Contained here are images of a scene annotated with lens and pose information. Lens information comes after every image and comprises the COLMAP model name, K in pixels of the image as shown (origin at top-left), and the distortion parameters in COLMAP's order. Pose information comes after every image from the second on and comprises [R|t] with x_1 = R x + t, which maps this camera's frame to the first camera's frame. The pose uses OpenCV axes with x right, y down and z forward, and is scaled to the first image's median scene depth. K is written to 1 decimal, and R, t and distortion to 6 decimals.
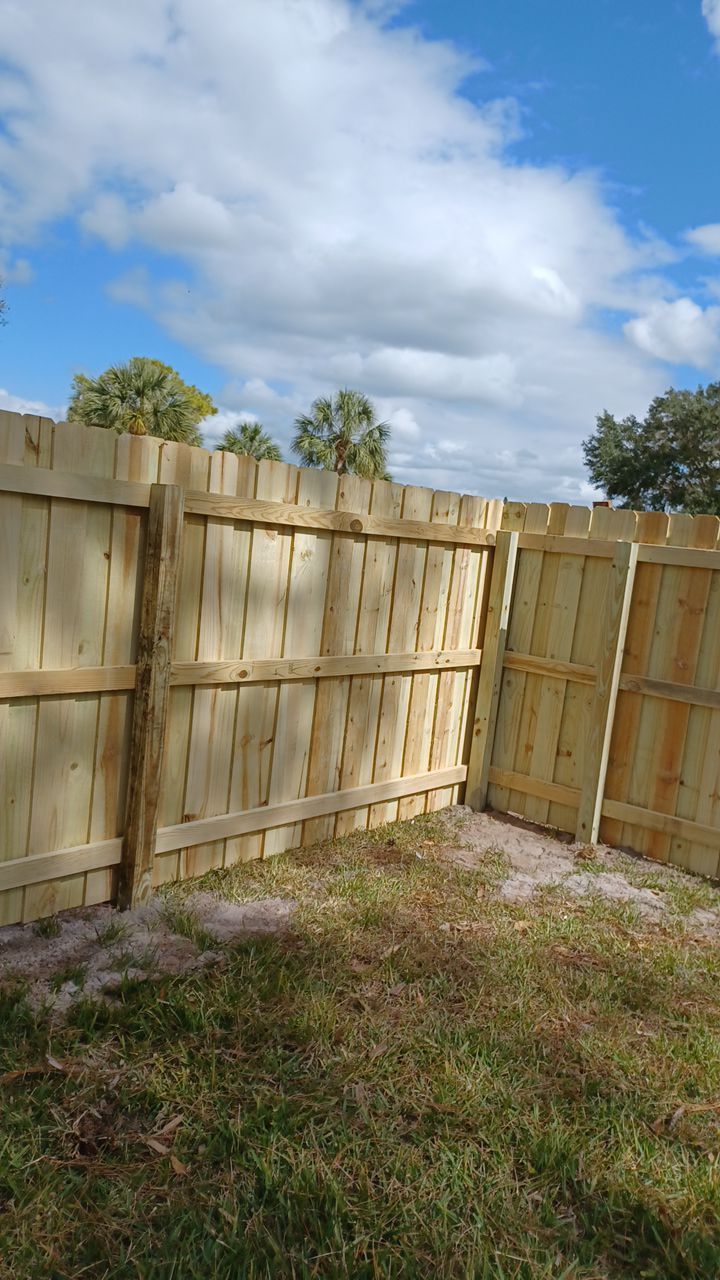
lens RADIAL K [[967.1, 0, 360.0], [0, 967.1, 640.0], [0, 0, 1]] dist [0.032183, 0.004114]
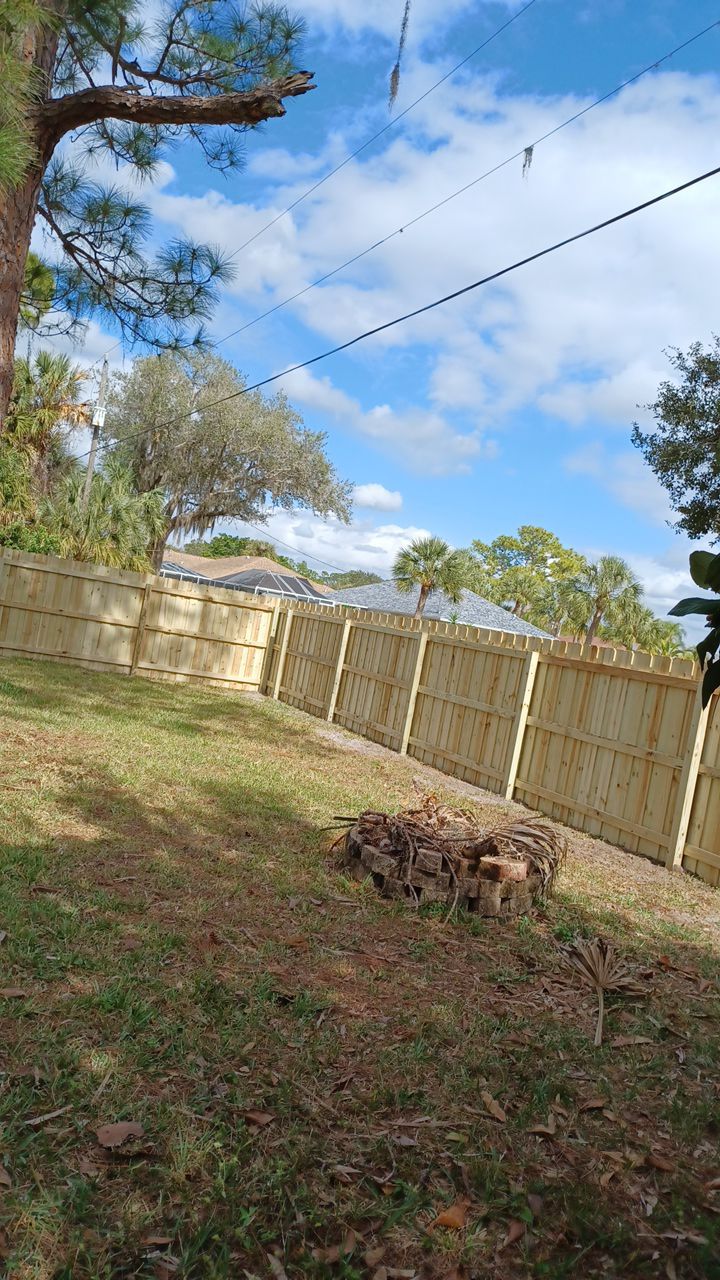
lens RADIAL K [[984.4, 0, 394.4], [0, 984.4, 635.6], [0, 0, 1]] dist [0.047211, -0.107497]
pose [[0.902736, 0.057704, -0.426308, 2.389023], [-0.126255, 0.982863, -0.134315, 0.473085], [0.411252, 0.175075, 0.894550, -2.255327]]
